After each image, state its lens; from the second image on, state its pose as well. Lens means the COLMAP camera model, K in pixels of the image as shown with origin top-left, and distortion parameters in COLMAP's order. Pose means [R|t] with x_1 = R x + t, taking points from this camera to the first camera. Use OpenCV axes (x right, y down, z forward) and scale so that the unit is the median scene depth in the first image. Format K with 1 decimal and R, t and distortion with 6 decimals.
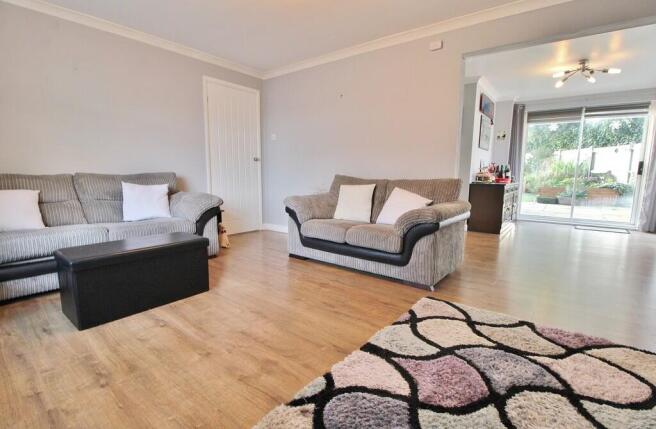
lens RADIAL K [[310.0, 0, 324.6], [0, 310.0, 217.3], [0, 0, 1]] dist [-0.014910, -0.002397]
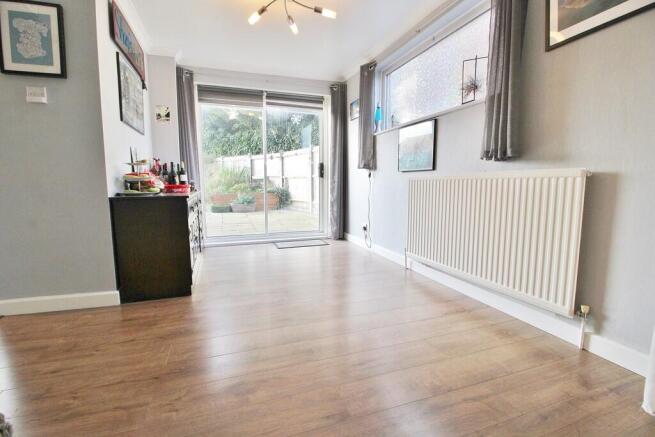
lens RADIAL K [[303.5, 0, 326.1], [0, 303.5, 217.7], [0, 0, 1]] dist [-0.008276, -0.003170]
pose [[0.535195, -0.106386, 0.838003, 0.232824], [0.127657, 0.990830, 0.044259, -0.051595], [-0.835027, 0.083289, 0.543868, 0.439312]]
